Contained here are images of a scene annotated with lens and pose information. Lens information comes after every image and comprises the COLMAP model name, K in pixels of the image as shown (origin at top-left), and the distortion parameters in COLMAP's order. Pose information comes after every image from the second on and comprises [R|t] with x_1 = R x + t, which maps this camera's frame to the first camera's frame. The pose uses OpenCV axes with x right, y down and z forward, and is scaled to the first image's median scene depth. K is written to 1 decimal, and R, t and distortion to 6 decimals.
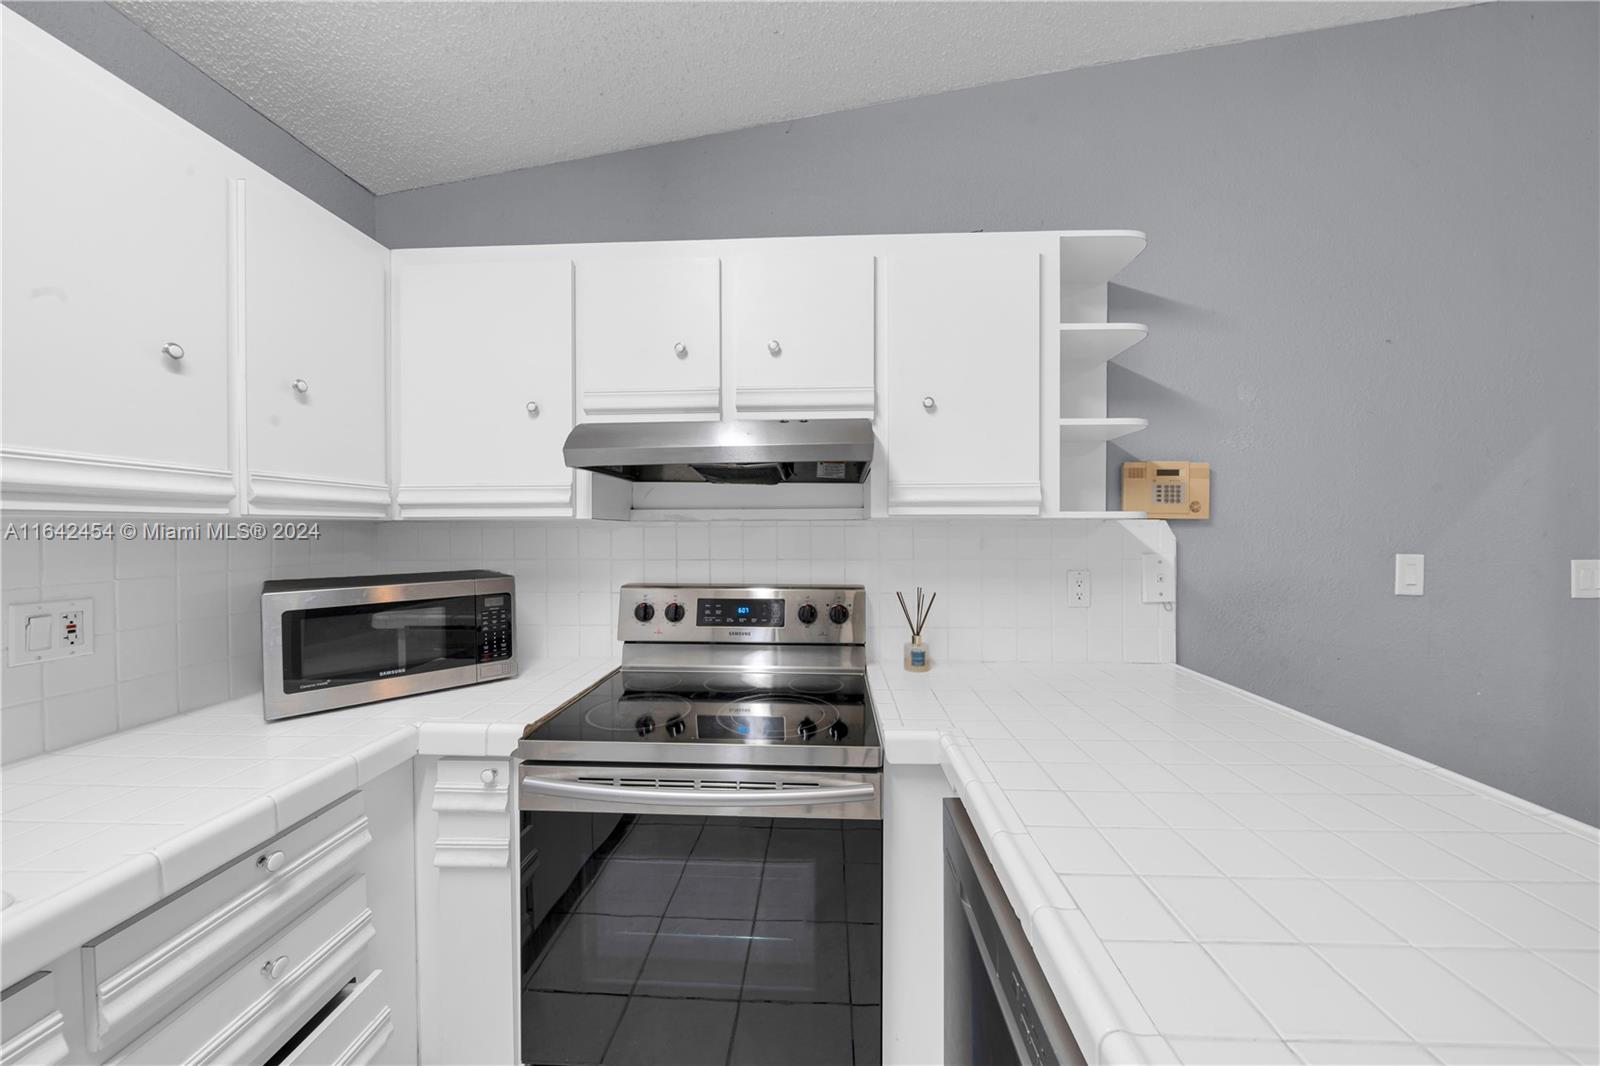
lens RADIAL K [[567.0, 0, 766.9], [0, 567.0, 536.3], [0, 0, 1]] dist [-0.003169, -0.000161]
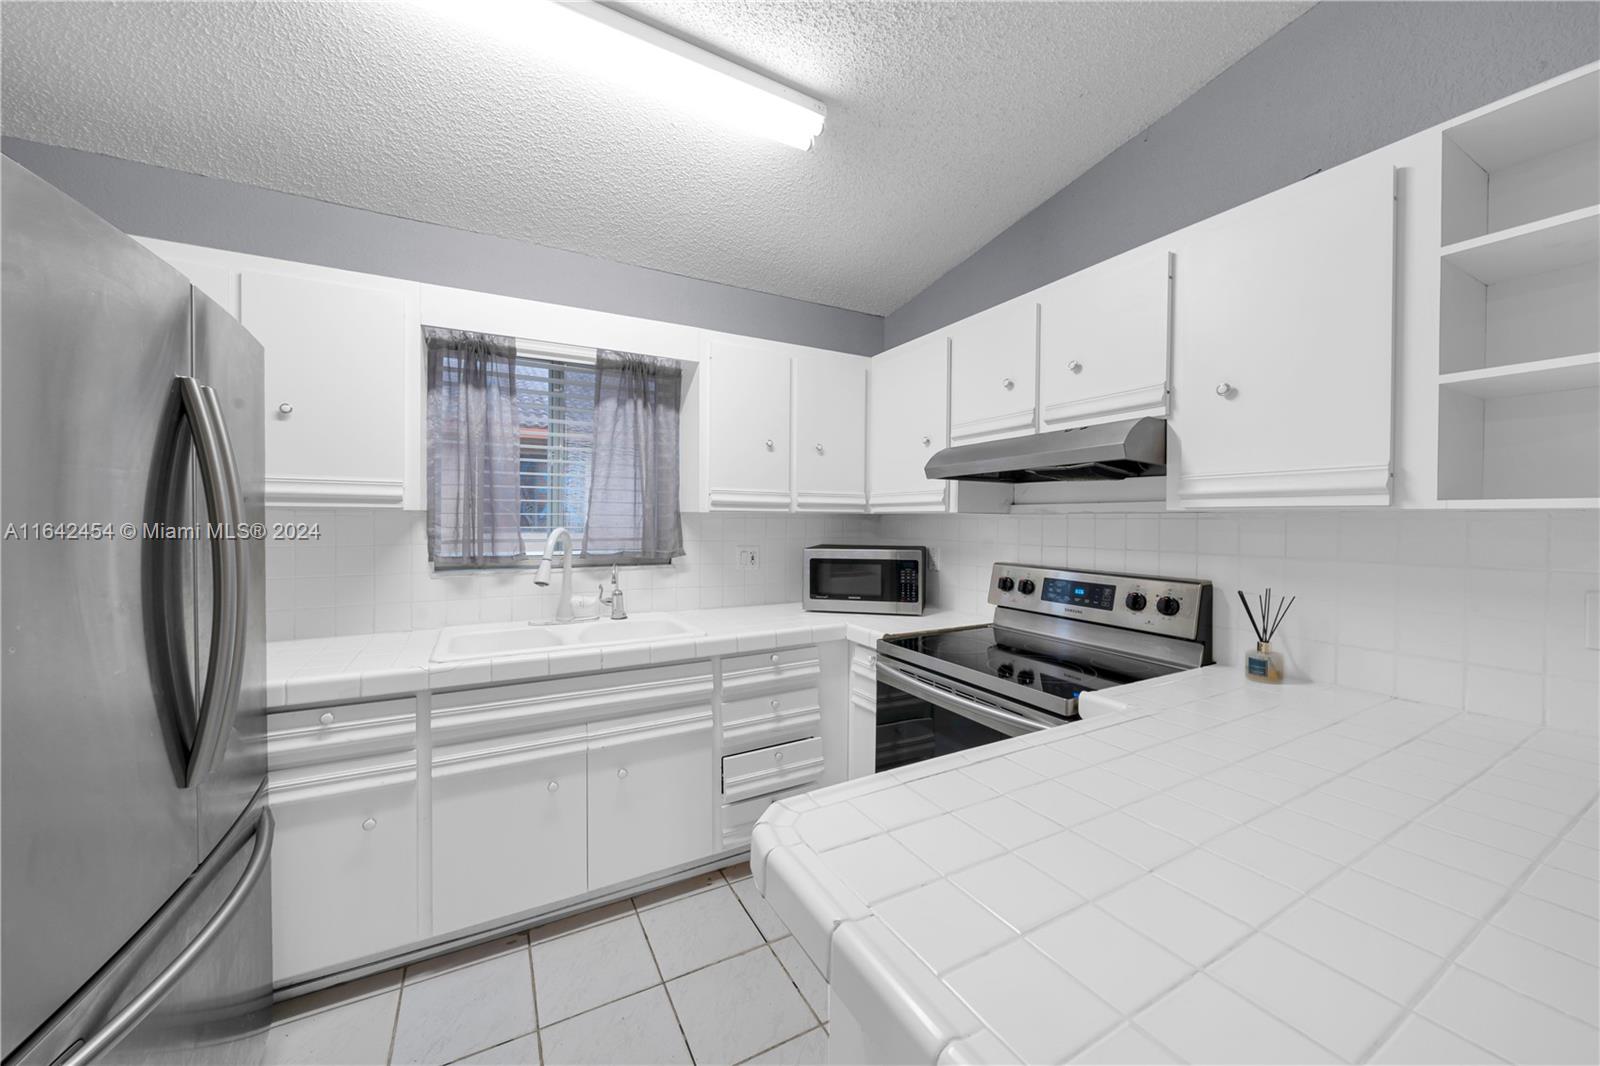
lens RADIAL K [[567.0, 0, 788.5], [0, 567.0, 526.1], [0, 0, 1]] dist [-0.003169, -0.000161]
pose [[0.513739, 0.017659, -0.857765, 0.710179], [-0.018110, 0.999789, 0.009736, -0.002563], [0.857756, 0.010532, 0.513950, -0.106972]]
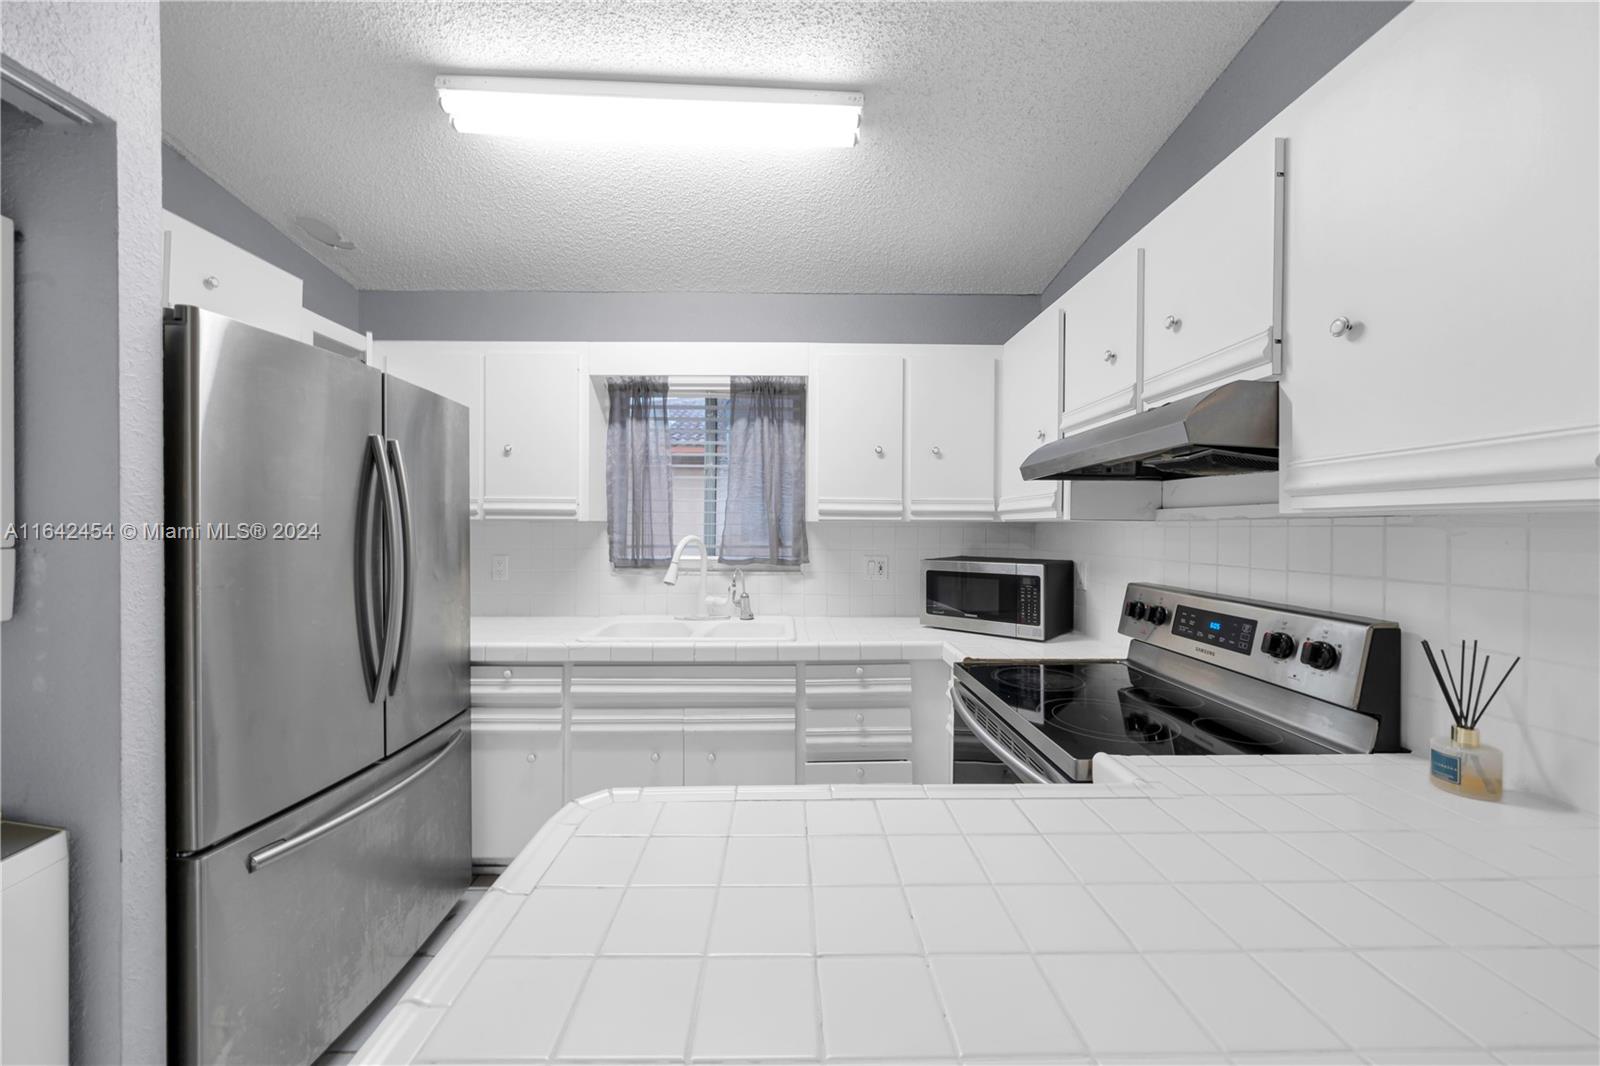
lens RADIAL K [[567.0, 0, 800.5], [0, 567.0, 533.3], [0, 0, 1]] dist [-0.003169, -0.000161]
pose [[0.057685, 0.013905, -0.998238, 0.848656], [-0.017220, 0.999768, 0.012932, -0.007919], [0.998186, 0.016443, 0.057911, 0.371785]]
